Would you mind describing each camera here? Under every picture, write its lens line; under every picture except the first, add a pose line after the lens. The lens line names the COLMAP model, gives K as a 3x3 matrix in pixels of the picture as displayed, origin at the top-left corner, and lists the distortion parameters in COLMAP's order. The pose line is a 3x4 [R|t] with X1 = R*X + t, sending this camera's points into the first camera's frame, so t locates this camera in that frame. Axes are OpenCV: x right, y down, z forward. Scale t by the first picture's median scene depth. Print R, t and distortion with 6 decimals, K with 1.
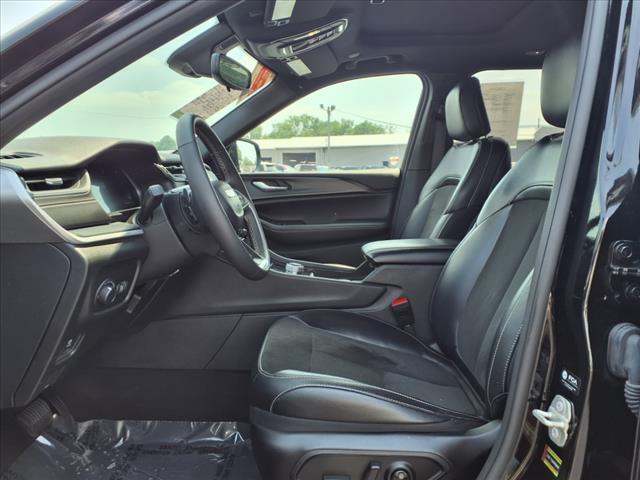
lens RADIAL K [[497.5, 0, 320.9], [0, 497.5, 259.8], [0, 0, 1]] dist [0.008101, 0.001716]
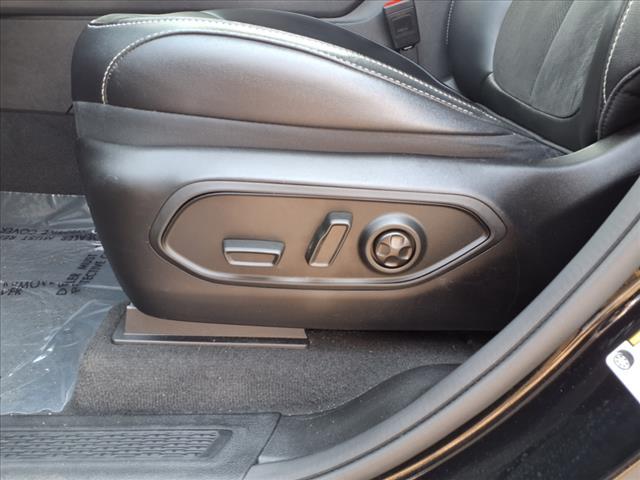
lens RADIAL K [[497.5, 0, 320.9], [0, 497.5, 259.8], [0, 0, 1]] dist [0.008101, 0.001716]
pose [[0.997980, 0.027184, 0.057426, 0.067101], [-0.043361, 0.952047, 0.302863, 0.306665], [-0.046439, -0.304741, 0.951302, 0.558639]]
